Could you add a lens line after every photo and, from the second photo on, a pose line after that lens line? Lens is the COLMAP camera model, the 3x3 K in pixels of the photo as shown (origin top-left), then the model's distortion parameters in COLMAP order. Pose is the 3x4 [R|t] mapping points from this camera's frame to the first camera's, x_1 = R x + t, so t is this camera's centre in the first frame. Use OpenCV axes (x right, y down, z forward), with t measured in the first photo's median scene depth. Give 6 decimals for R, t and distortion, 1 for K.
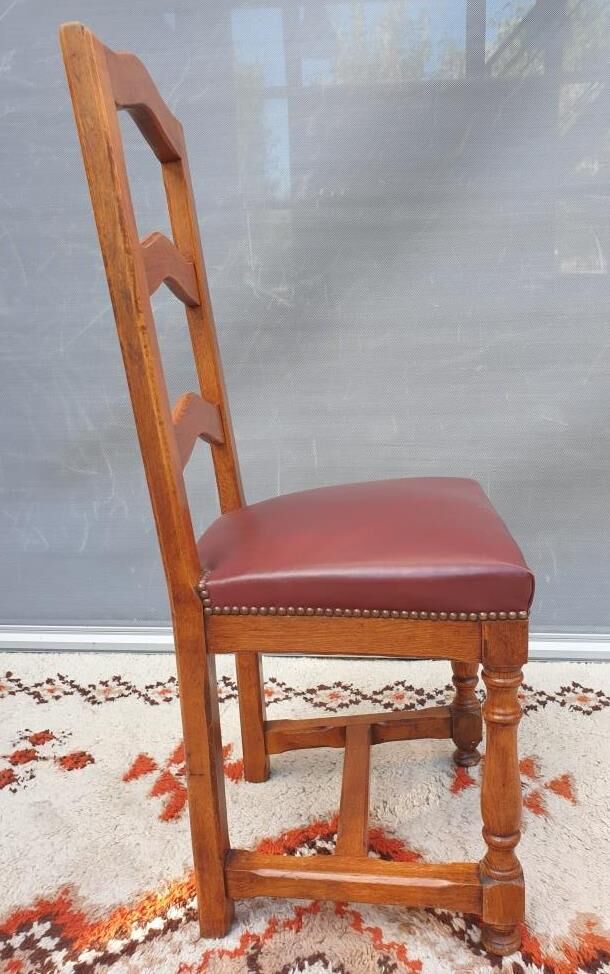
lens RADIAL K [[805.2, 0, 354.0], [0, 805.2, 485.8], [0, 0, 1]] dist [-0.004520, 0.064031]
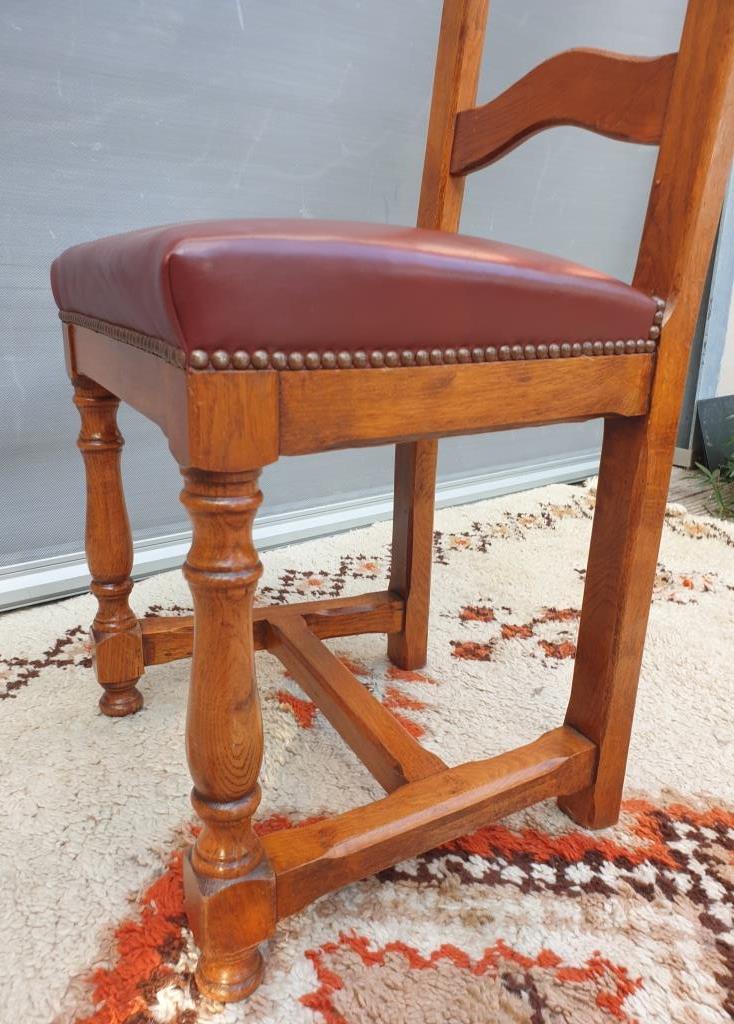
lens RADIAL K [[796.2, 0, 346.3], [0, 796.2, 529.8], [0, 0, 1]] dist [-0.005147, 0.012353]
pose [[0.694440, -0.174984, 0.697950, -0.248601], [0.104822, 0.984234, 0.142464, 0.106398], [-0.711875, -0.025772, 0.701833, 0.436479]]
